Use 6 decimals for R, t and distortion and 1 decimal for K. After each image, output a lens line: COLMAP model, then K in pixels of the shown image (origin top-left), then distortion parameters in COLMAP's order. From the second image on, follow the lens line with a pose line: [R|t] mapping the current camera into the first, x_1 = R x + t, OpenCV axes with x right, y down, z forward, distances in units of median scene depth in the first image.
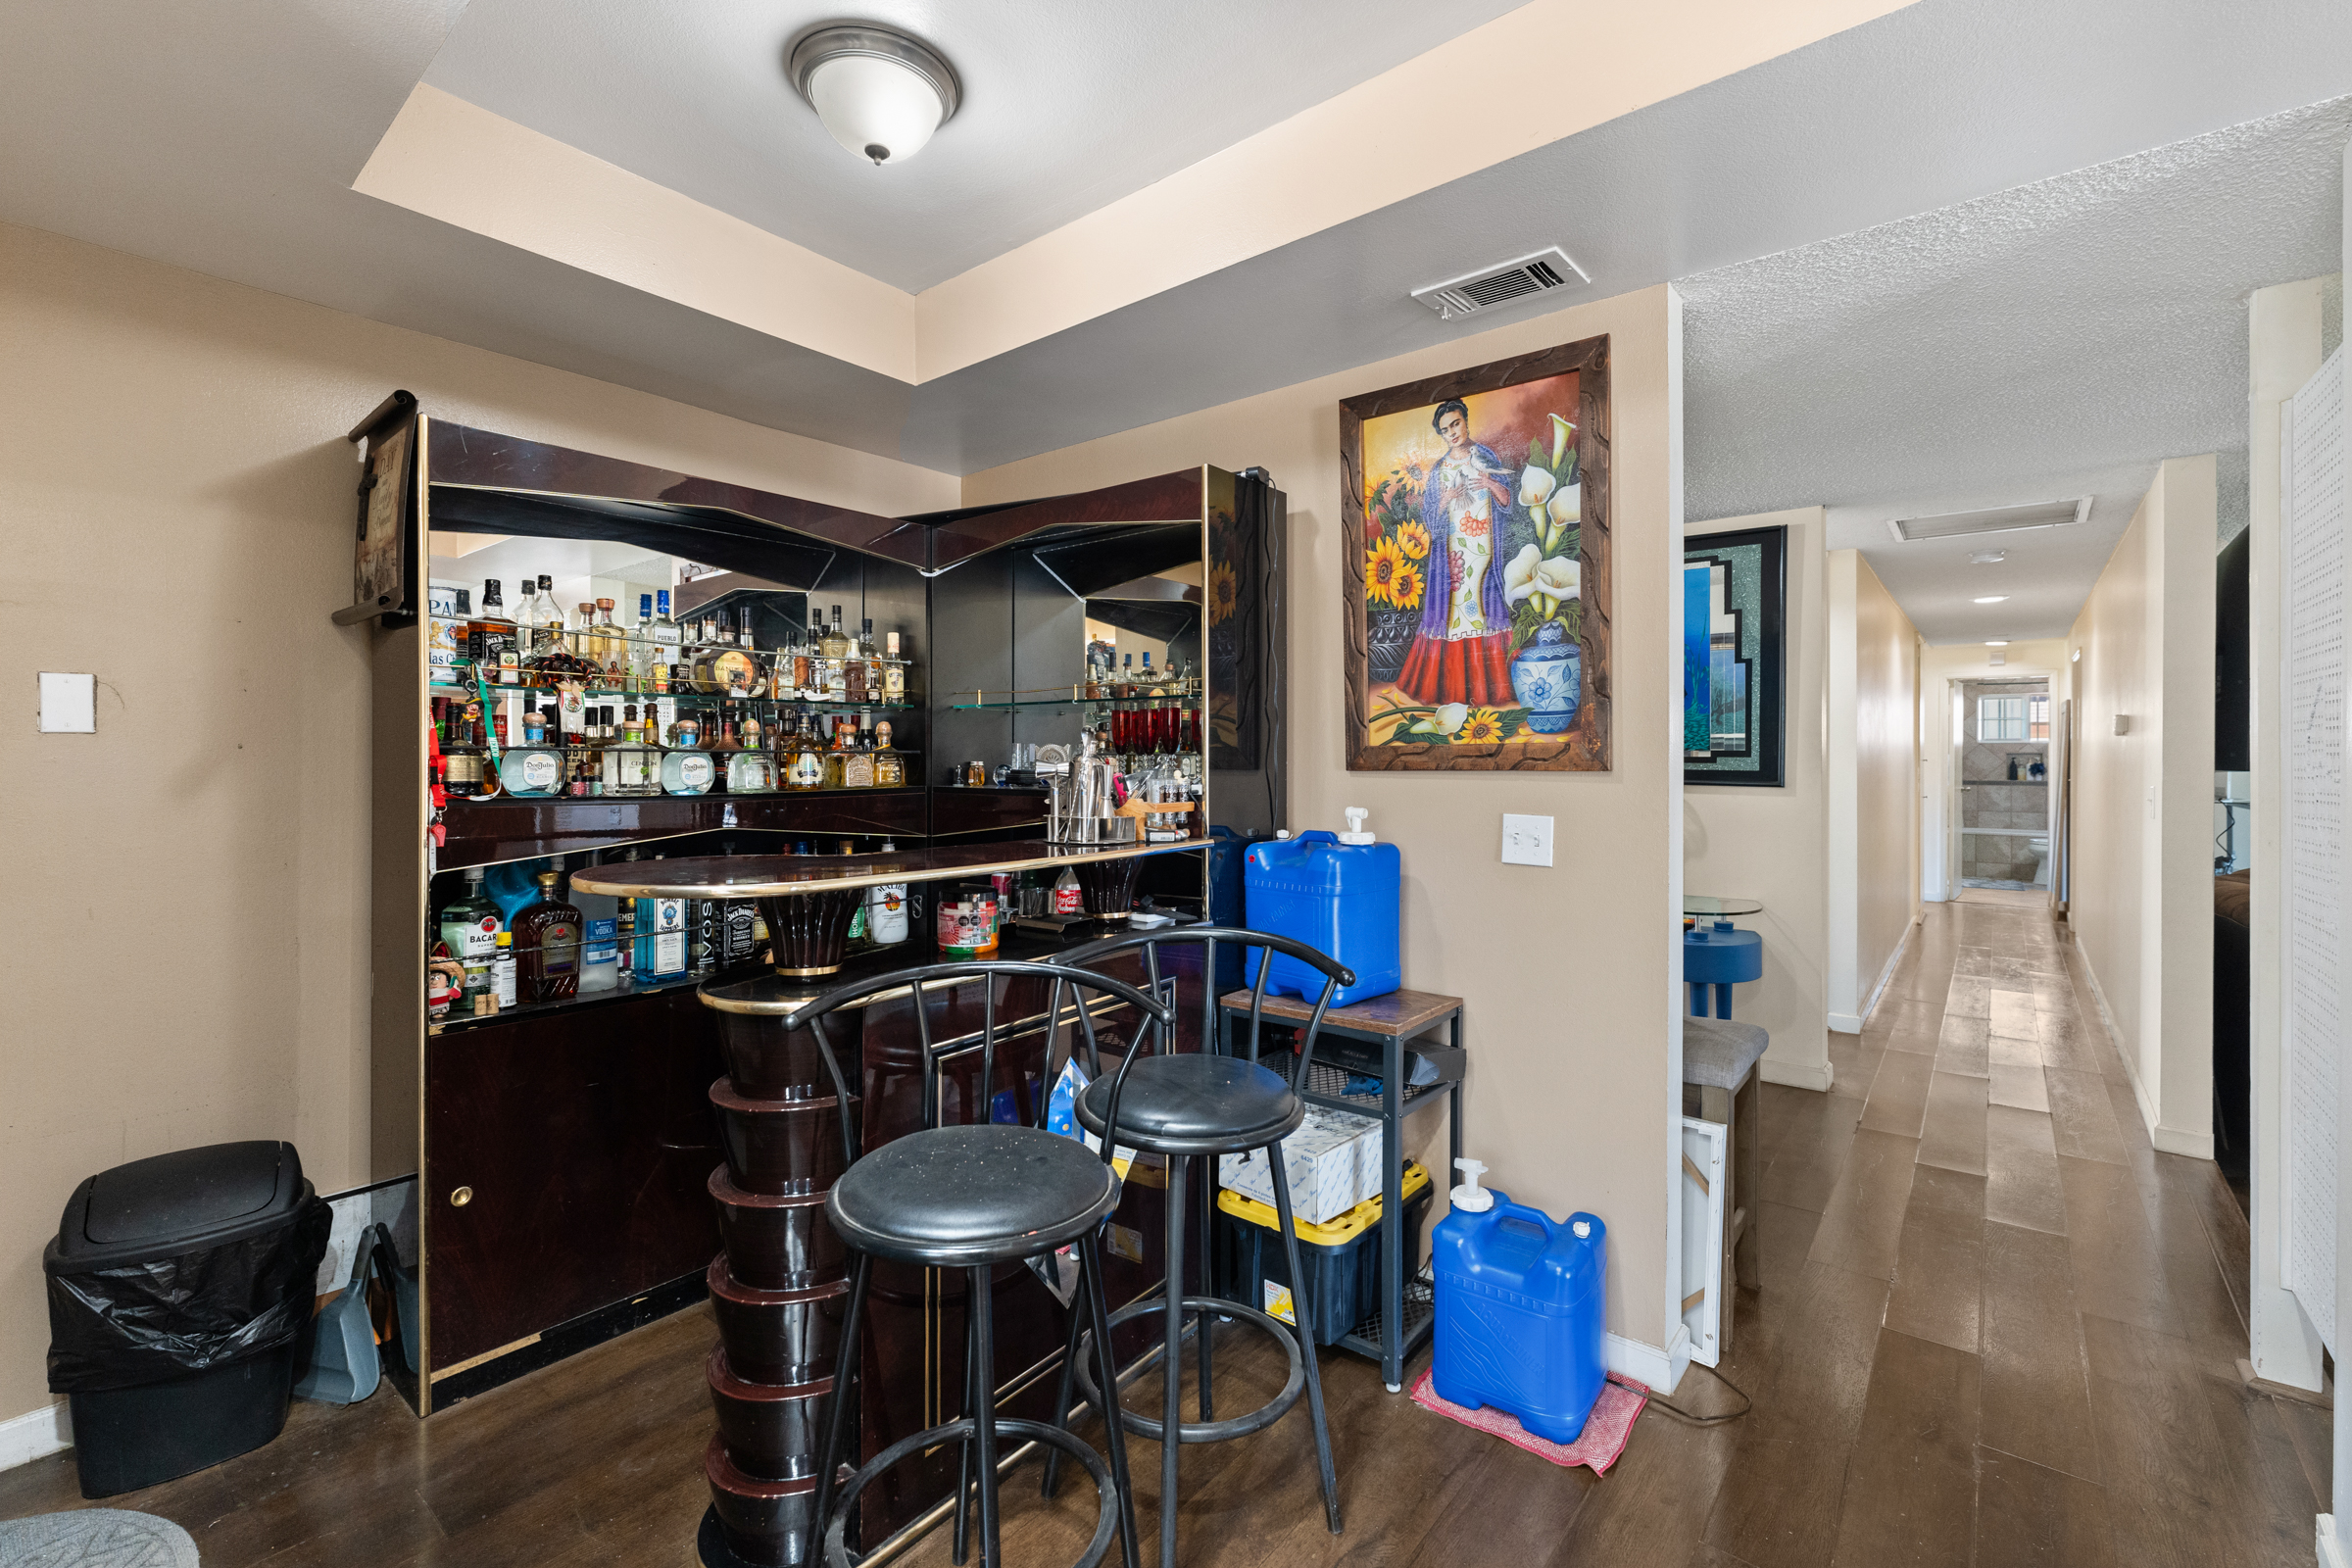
lens RADIAL K [[1004.8, 0, 1186.4], [0, 1004.8, 777.4], [0, 0, 1]] dist [-0.000515, -0.000021]
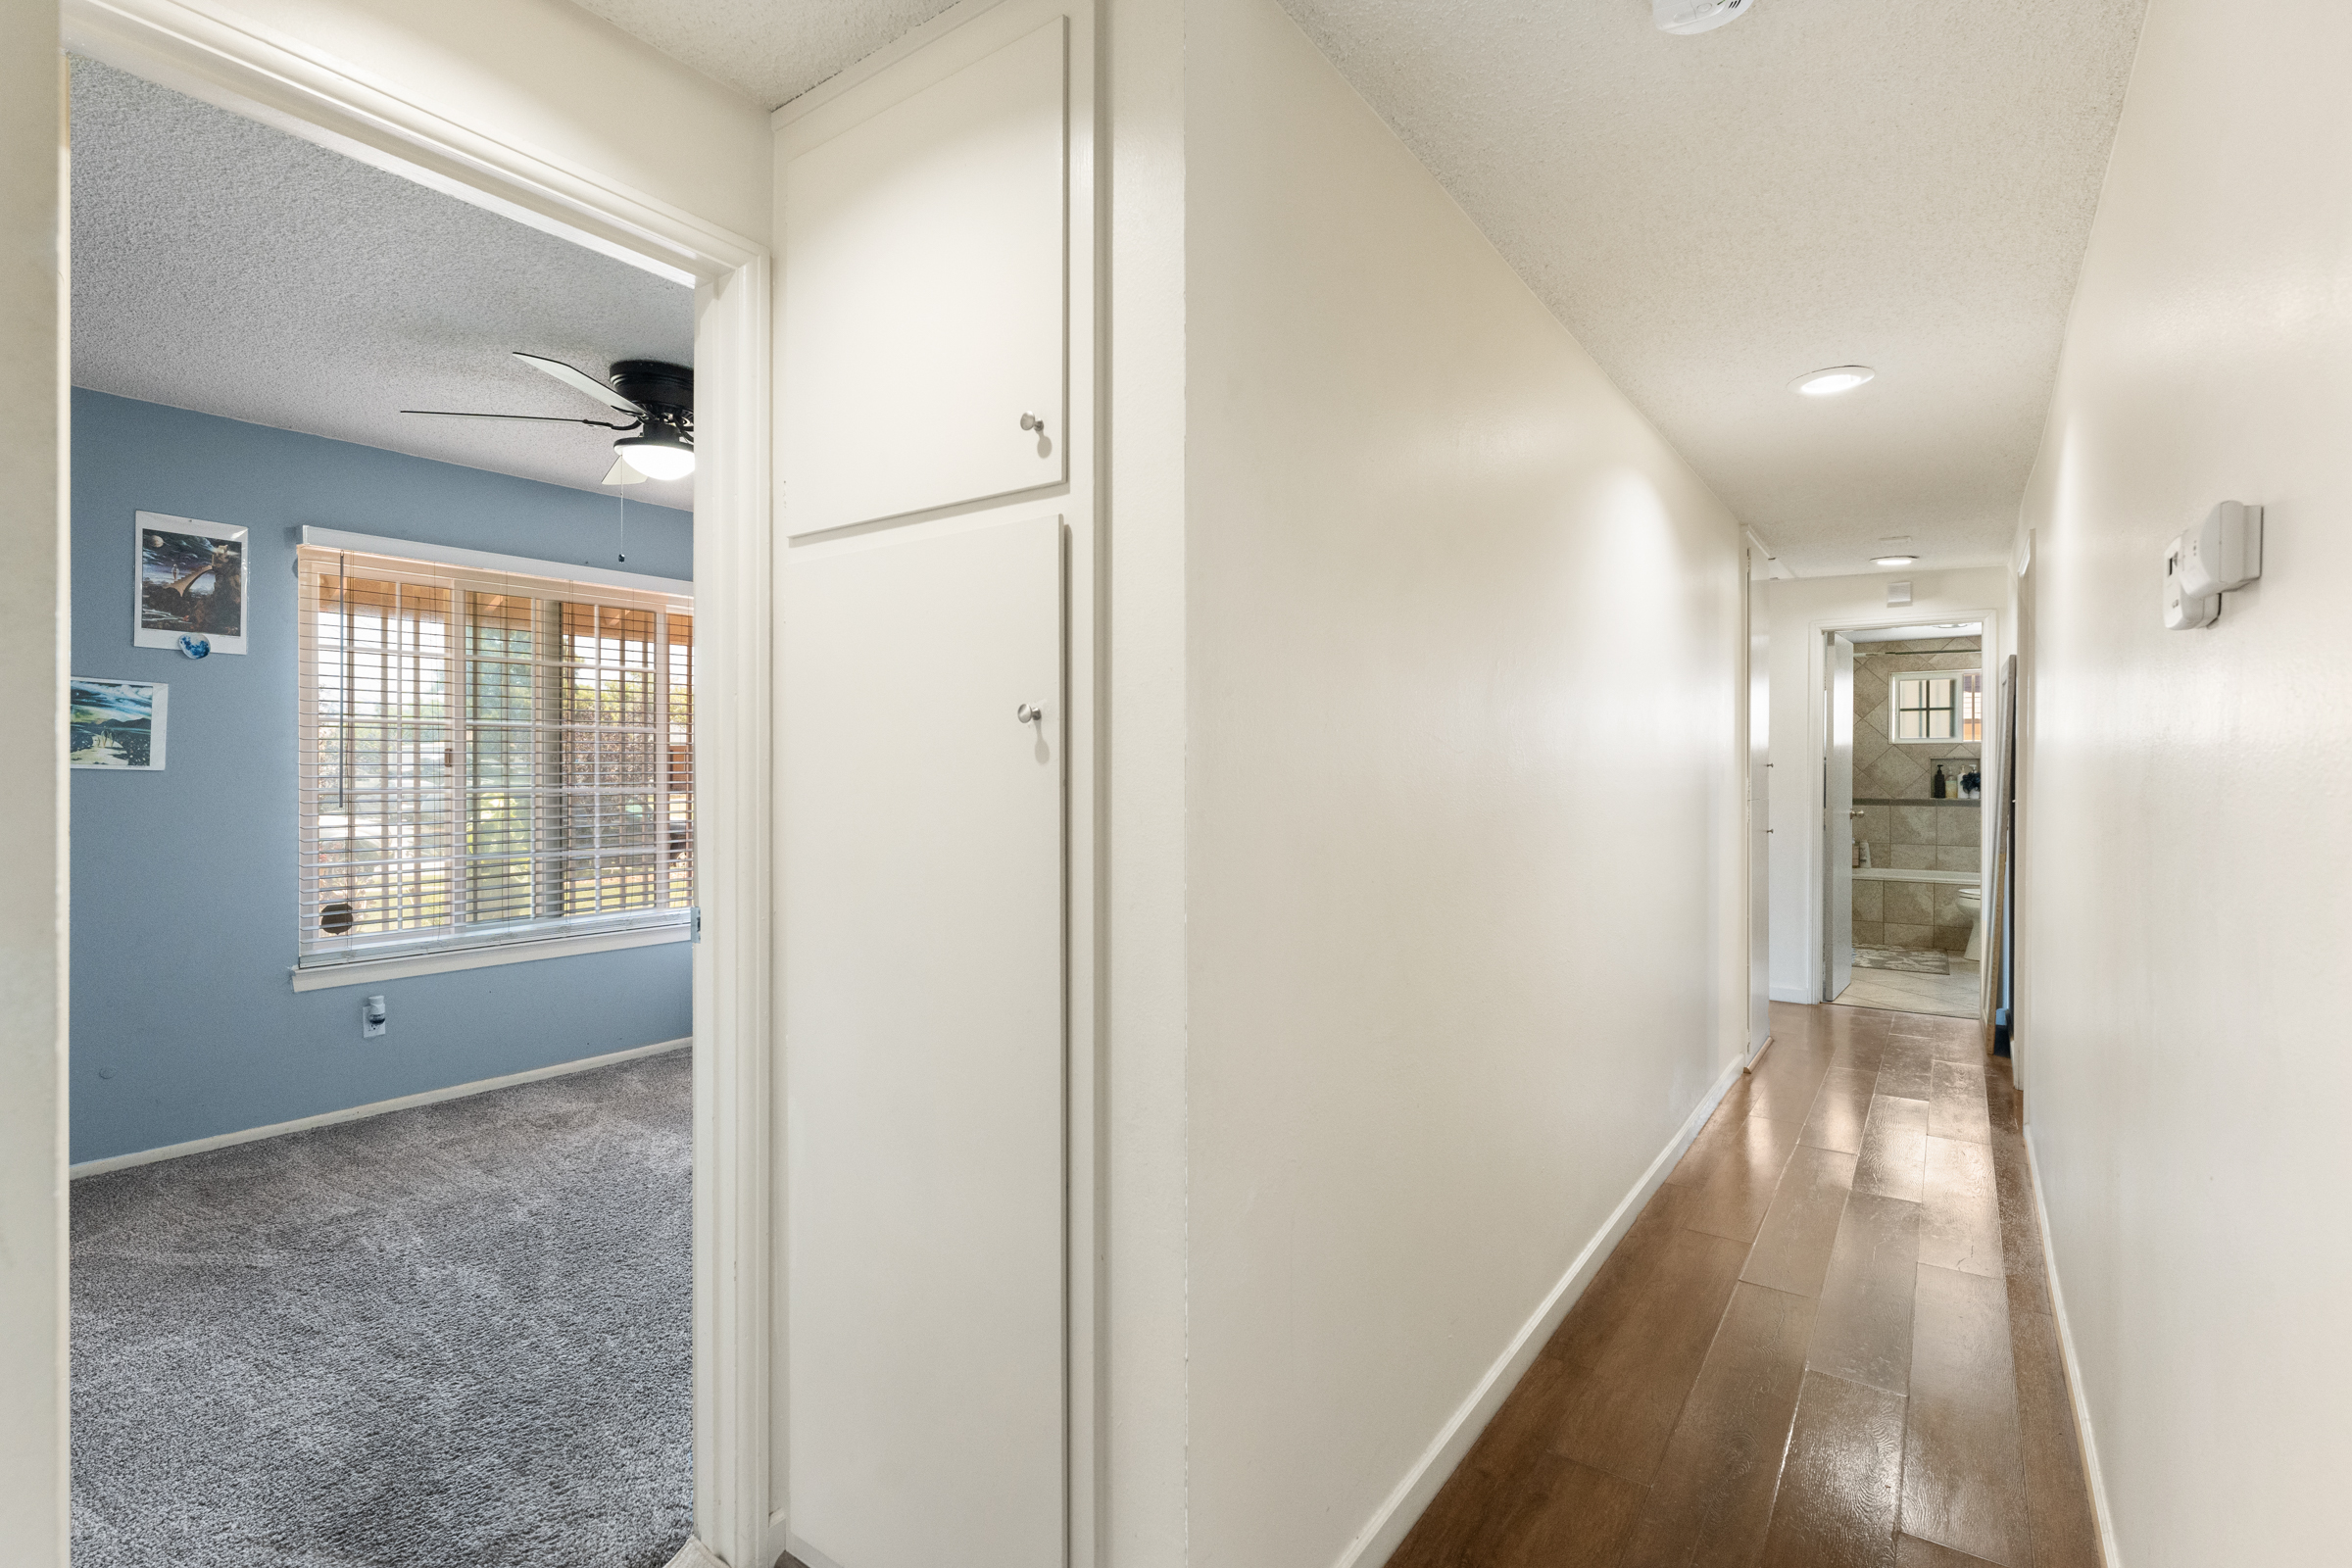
lens RADIAL K [[1076.6, 0, 1187.0], [0, 1076.6, 779.6], [0, 0, 1]] dist [-0.019596, -0.000103]
pose [[0.998372, 0.006233, 0.056700, 0.293339], [-0.005735, 0.999944, -0.008943, -0.000557], [-0.056752, 0.008603, 0.998351, 0.330420]]
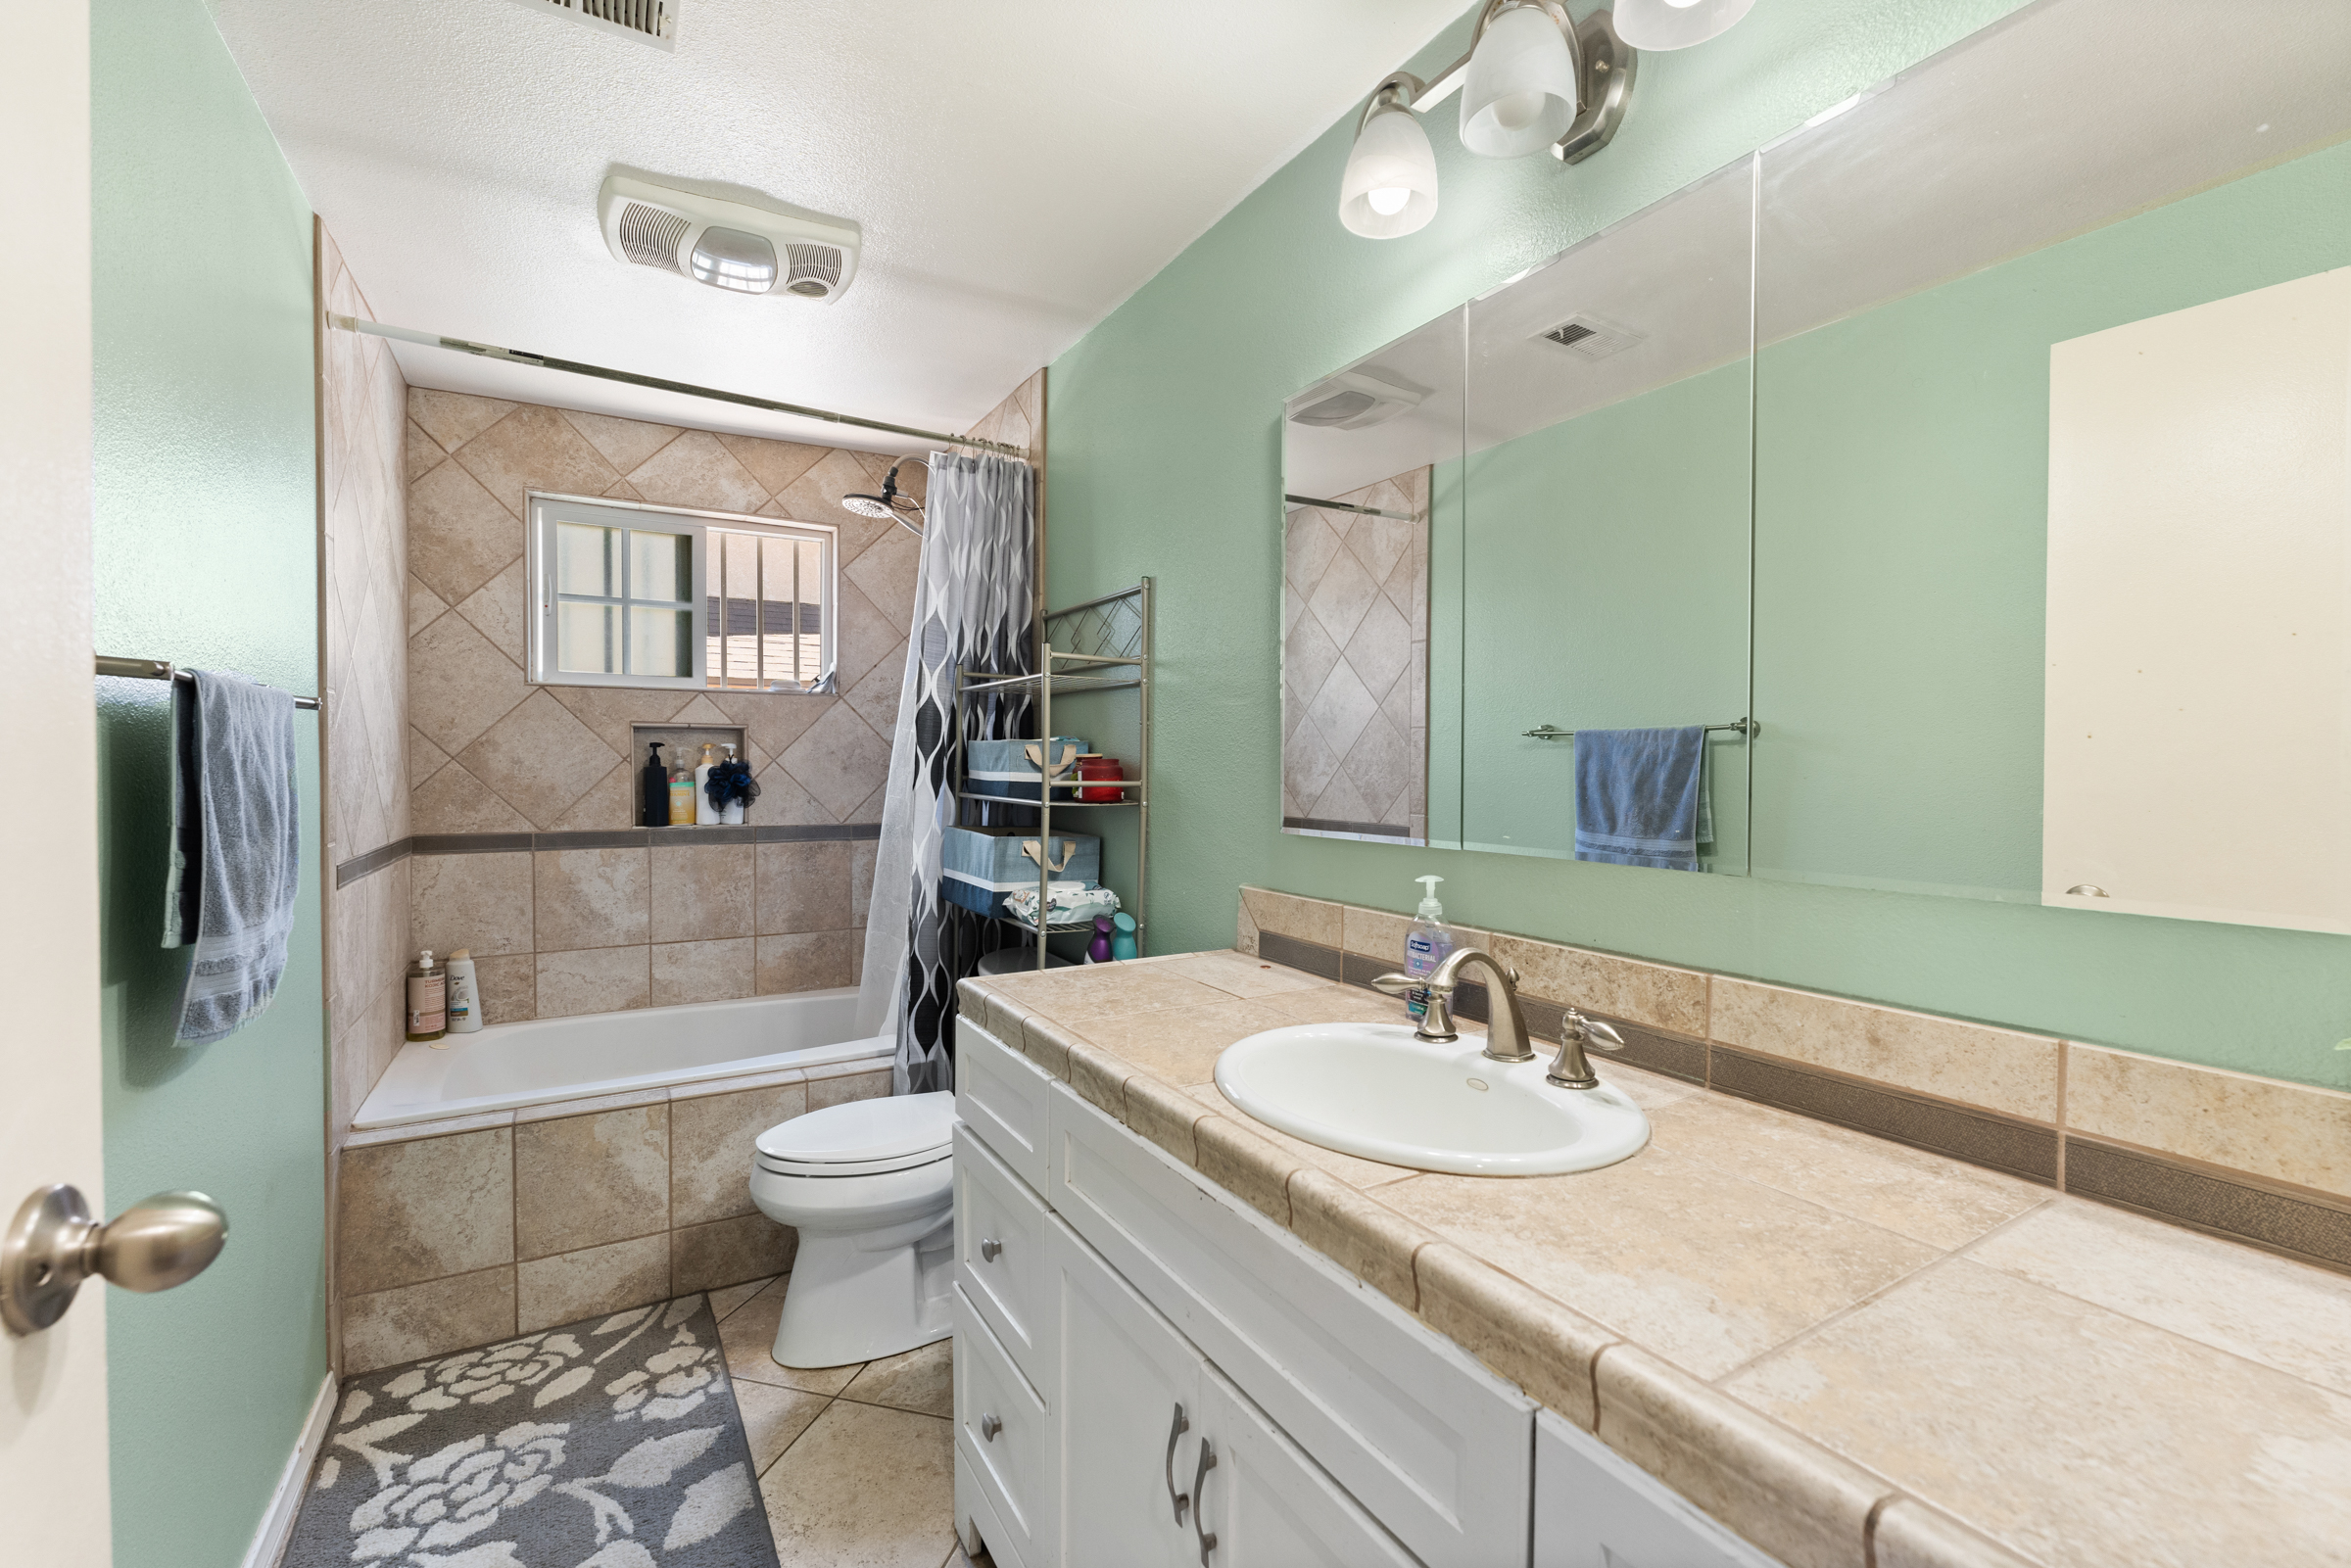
lens RADIAL K [[1004.3, 0, 1154.1], [0, 1004.3, 778.4], [0, 0, 1]] dist [-0.000515, -0.000021]
pose [[0.368981, -0.008075, 0.929402, 0.662907], [0.005338, 0.999964, 0.006569, -0.011978], [-0.929422, 0.002537, 0.369011, 0.826949]]
